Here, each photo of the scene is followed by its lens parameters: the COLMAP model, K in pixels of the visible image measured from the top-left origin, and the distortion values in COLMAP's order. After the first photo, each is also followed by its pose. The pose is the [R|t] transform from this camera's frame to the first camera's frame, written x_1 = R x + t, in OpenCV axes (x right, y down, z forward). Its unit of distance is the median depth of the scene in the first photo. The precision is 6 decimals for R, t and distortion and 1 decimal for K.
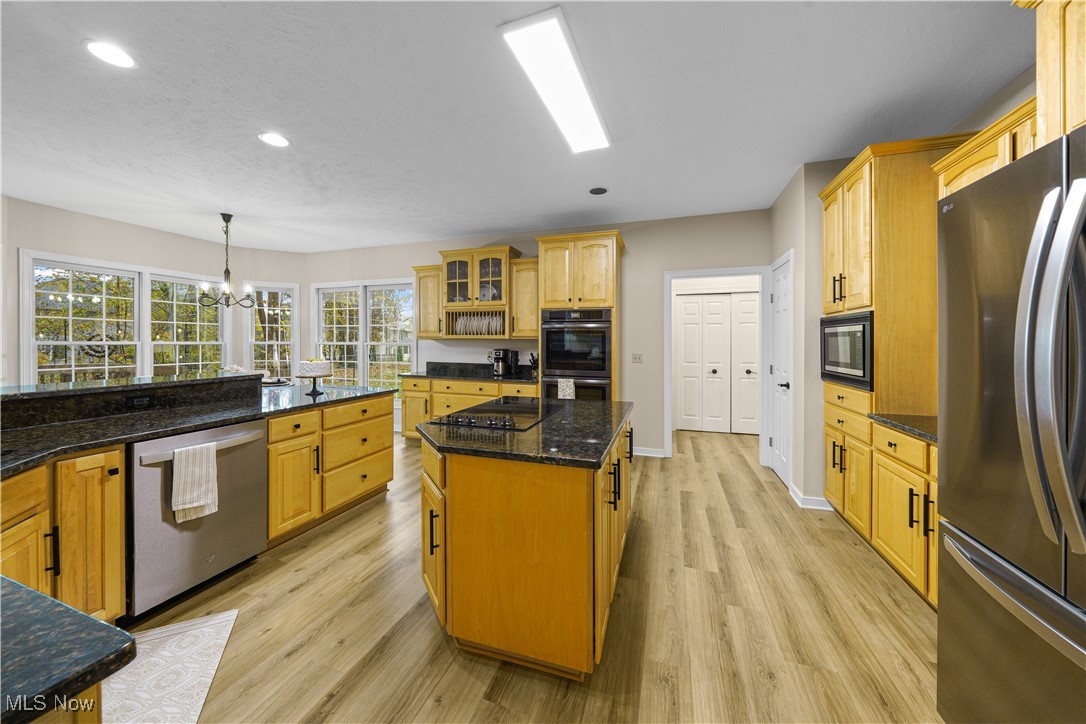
lens RADIAL K [[384.0, 0, 536.4], [0, 384.0, 341.5], [0, 0, 1]] dist [-0.003481, -0.000078]
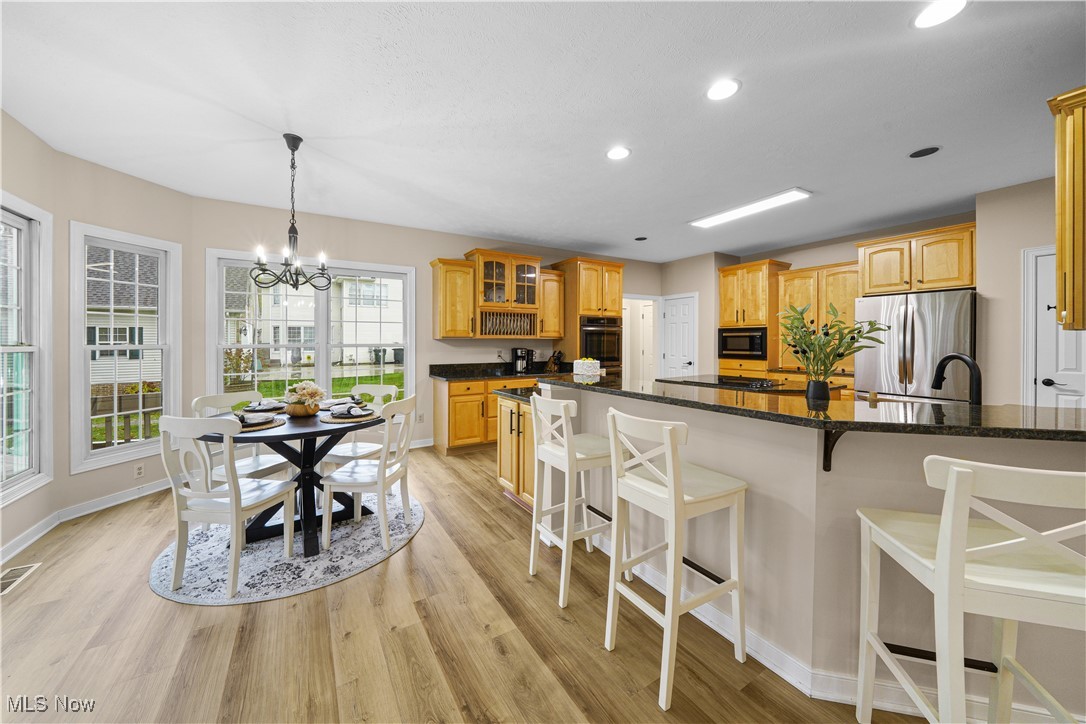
lens RADIAL K [[384.0, 0, 537.5], [0, 384.0, 340.0], [0, 0, 1]] dist [-0.003481, -0.000078]
pose [[0.635172, -0.004708, 0.772356, -0.910274], [0.005829, 0.999982, 0.001302, -0.004410], [-0.772349, 0.003675, 0.635188, 0.268669]]
